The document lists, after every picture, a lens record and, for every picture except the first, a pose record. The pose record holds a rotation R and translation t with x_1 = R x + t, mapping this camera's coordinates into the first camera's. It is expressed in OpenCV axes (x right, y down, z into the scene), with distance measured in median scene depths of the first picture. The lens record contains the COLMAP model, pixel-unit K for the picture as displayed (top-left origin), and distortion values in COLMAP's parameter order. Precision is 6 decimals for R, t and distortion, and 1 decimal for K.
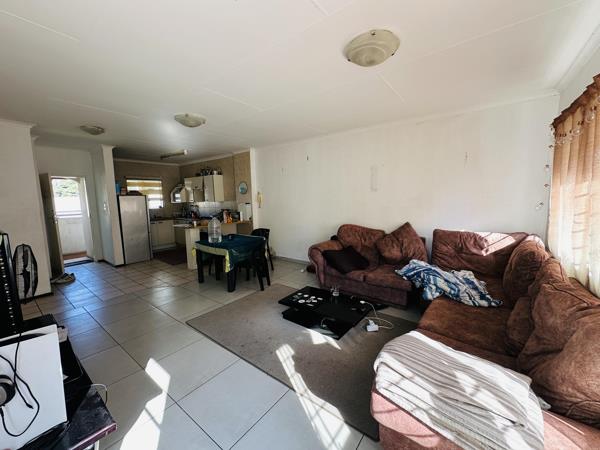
lens RADIAL K [[241.5, 0, 300.7], [0, 241.5, 224.7], [0, 0, 1]] dist [-0.004364, 0.000694]
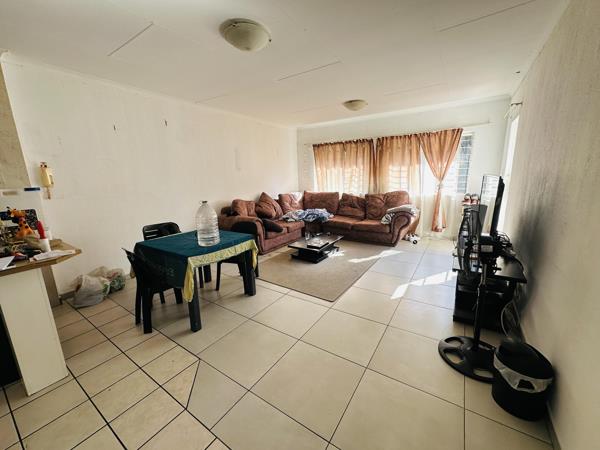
lens RADIAL K [[241.5, 0, 298.0], [0, 241.5, 222.7], [0, 0, 1]] dist [-0.004364, 0.000694]
pose [[-0.054317, -0.170787, 0.983810, -1.449002], [0.139879, 0.974247, 0.176850, -0.084170], [-0.988678, 0.147220, -0.029029, 1.208836]]
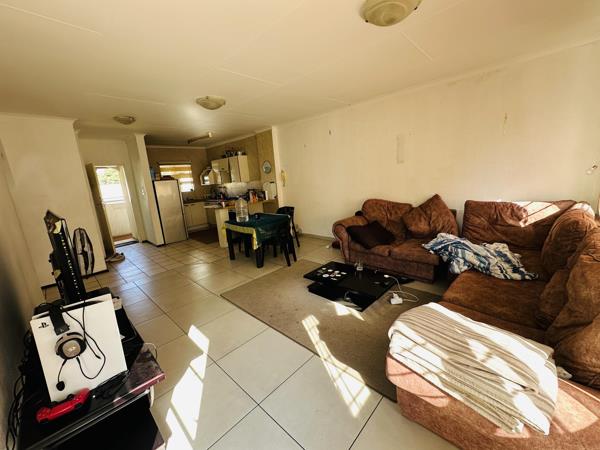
lens RADIAL K [[241.5, 0, 300.7], [0, 241.5, 224.7], [0, 0, 1]] dist [-0.004364, 0.000694]
pose [[0.992952, -0.029190, -0.114870, 0.023065], [0.039885, 0.994966, 0.091936, 0.000822], [0.111608, -0.095870, 0.989117, -0.014871]]
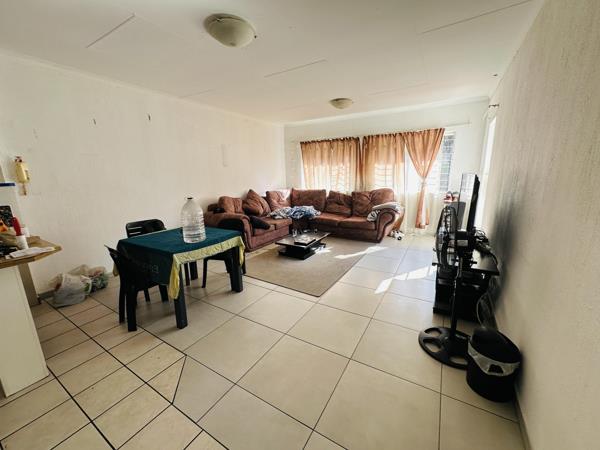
lens RADIAL K [[241.5, 0, 298.1], [0, 241.5, 223.2], [0, 0, 1]] dist [-0.004364, 0.000694]
pose [[-0.101417, -0.182411, 0.977978, -1.460874], [0.133368, 0.971680, 0.195067, -0.081332], [-0.985864, 0.150214, -0.074217, 1.201808]]
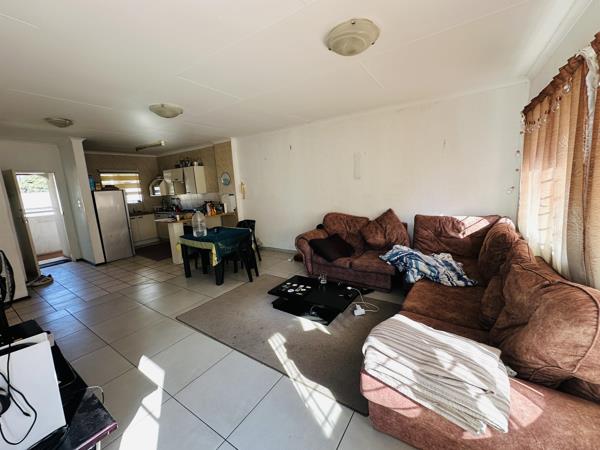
lens RADIAL K [[241.5, 0, 300.9], [0, 241.5, 225.0], [0, 0, 1]] dist [-0.004364, 0.000694]
pose [[0.997311, -0.040751, 0.060911, -0.004622], [0.037573, 0.997917, 0.052440, -0.013465], [-0.062921, -0.050010, 0.996765, -0.010200]]
